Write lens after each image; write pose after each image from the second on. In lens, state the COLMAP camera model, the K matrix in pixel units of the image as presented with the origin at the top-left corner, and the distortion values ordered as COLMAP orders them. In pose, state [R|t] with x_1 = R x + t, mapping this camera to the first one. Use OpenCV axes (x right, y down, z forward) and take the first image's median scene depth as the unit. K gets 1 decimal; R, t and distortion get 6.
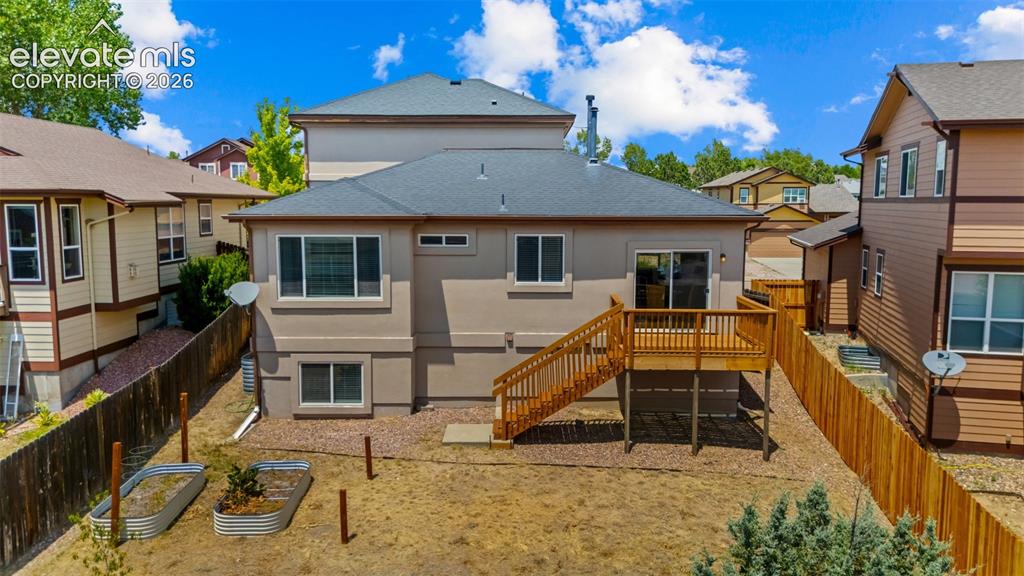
lens RADIAL K [[767.2, 0, 522.0], [0, 767.2, 287.2], [0, 0, 1]] dist [0.030451, -0.001309]
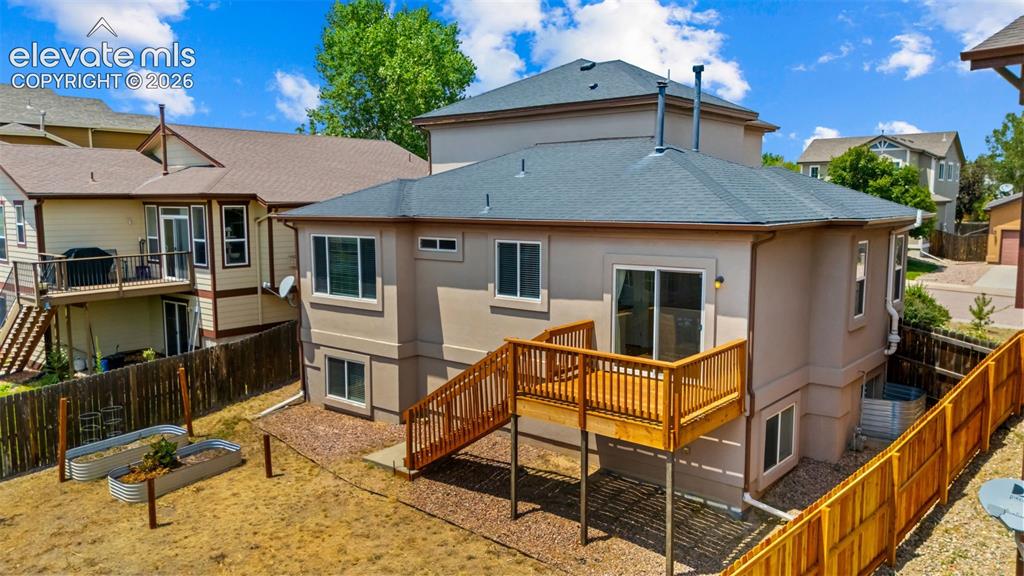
lens RADIAL K [[767.2, 0, 514.7], [0, 767.2, 287.9], [0, 0, 1]] dist [0.030451, -0.001309]
pose [[0.773191, 0.068345, -0.630480, 0.562840], [-0.067059, 0.997413, 0.025883, -0.039031], [0.630618, 0.022267, 0.775774, 0.342307]]
